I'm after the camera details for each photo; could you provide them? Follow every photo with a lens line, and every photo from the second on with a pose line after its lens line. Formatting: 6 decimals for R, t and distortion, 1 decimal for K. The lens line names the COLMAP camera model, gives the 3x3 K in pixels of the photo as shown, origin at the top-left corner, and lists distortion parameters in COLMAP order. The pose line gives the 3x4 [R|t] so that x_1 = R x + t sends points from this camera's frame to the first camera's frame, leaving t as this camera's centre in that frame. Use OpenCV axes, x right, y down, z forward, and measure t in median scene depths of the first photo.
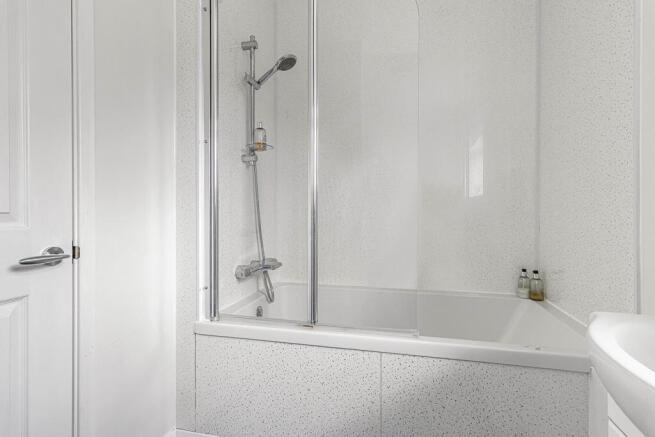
lens RADIAL K [[313.0, 0, 327.6], [0, 313.0, 218.6], [0, 0, 1]] dist [0.005972, 0.000742]
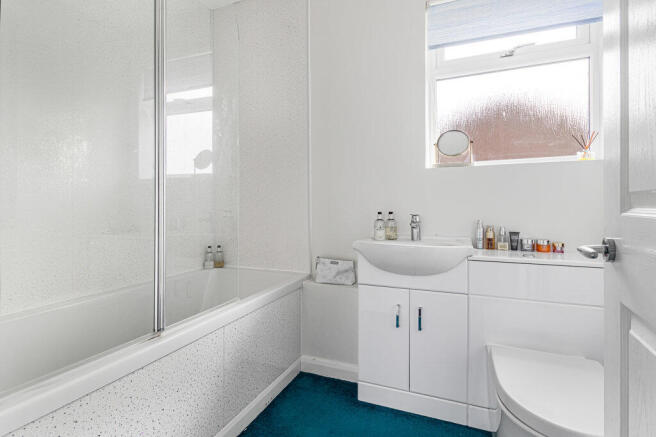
lens RADIAL K [[327.4, 0, 327.4], [0, 327.4, 215.3], [0, 0, 1]] dist [0.003361, -0.000740]
pose [[0.138524, -0.022629, 0.990101, -0.663063], [0.009897, 0.999721, 0.021464, 0.009956], [-0.990310, 0.006826, 0.138709, 0.343783]]
